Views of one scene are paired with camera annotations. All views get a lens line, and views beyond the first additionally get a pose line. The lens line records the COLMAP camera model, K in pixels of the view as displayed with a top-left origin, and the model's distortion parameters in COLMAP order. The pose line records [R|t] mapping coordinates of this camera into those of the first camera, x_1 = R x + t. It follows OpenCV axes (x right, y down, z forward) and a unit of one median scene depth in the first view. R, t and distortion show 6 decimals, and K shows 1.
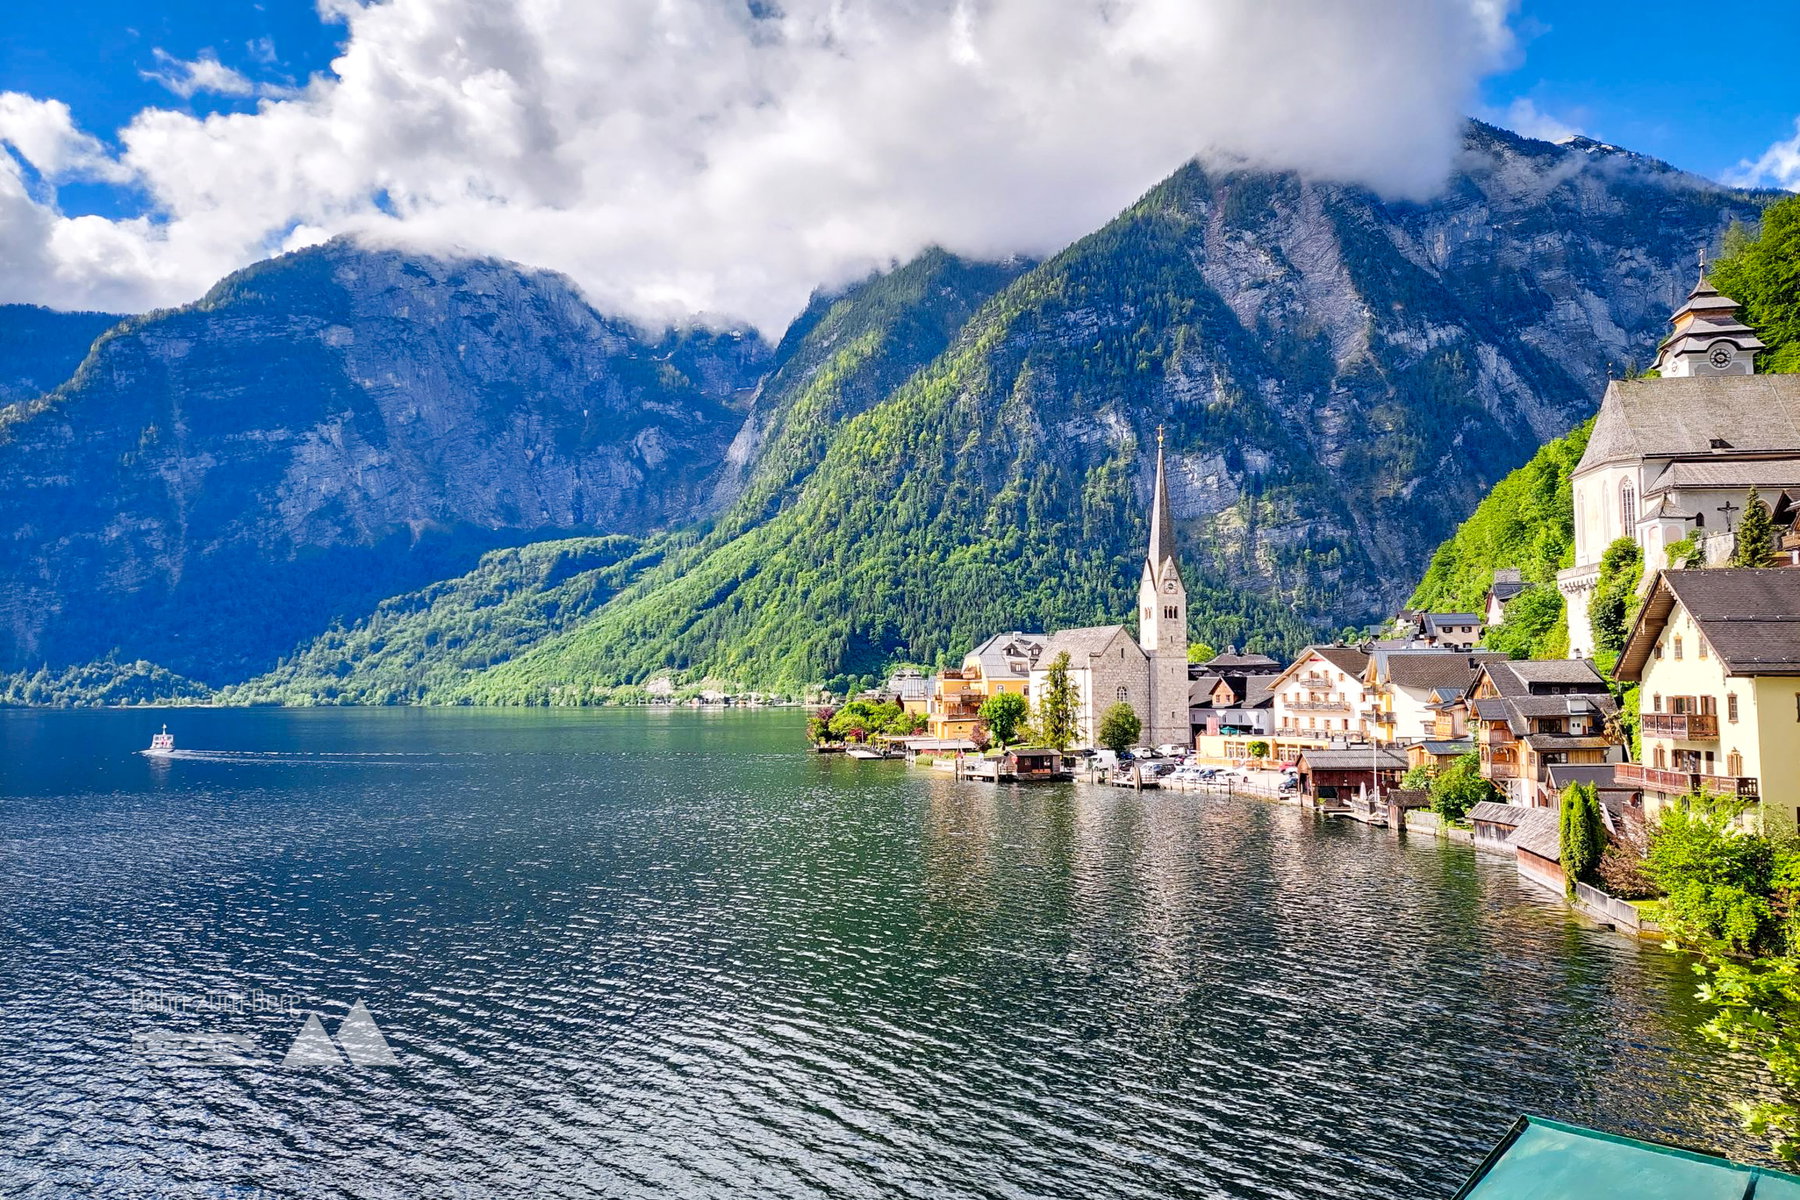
lens RADIAL K [[1290.0, 0, 898.6], [0, 1290.0, 554.6], [0, 0, 1]] dist [0.161950, -0.235106]
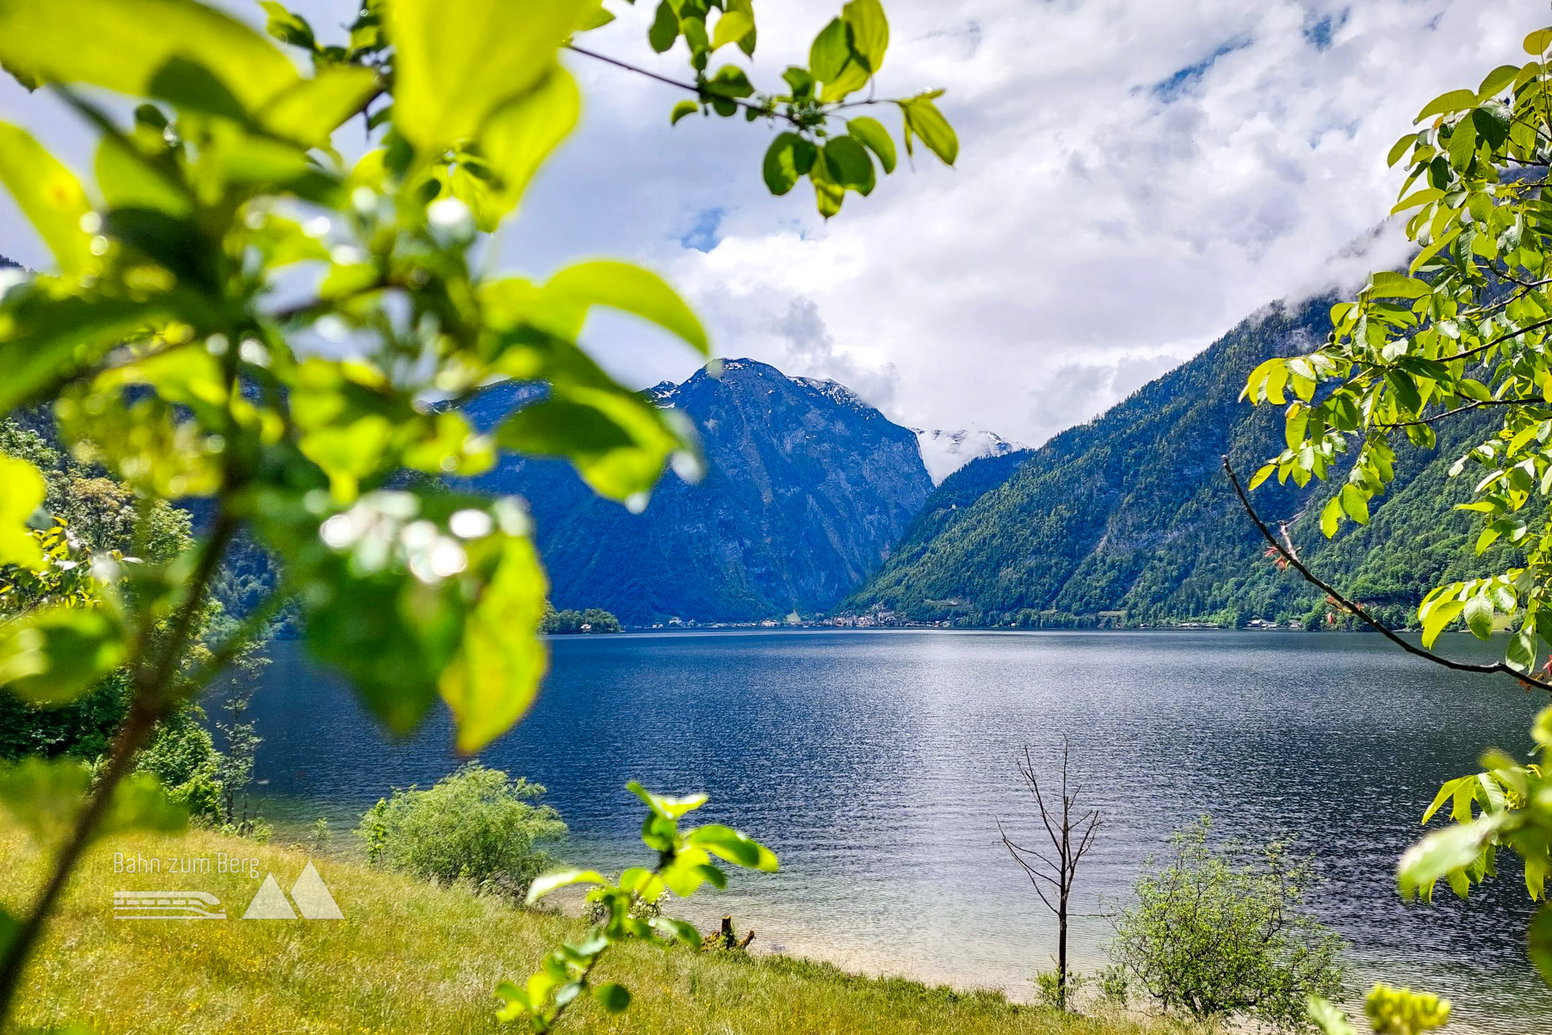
lens RADIAL K [[1112.2, 0, 774.8], [0, 1112.2, 478.4], [0, 0, 1]] dist [0.161950, -0.235106]
pose [[0.892933, 0.053567, 0.446990, -0.597851], [-0.039740, 0.998399, -0.040262, -0.089514], [-0.448431, 0.018188, 0.893632, -0.944893]]
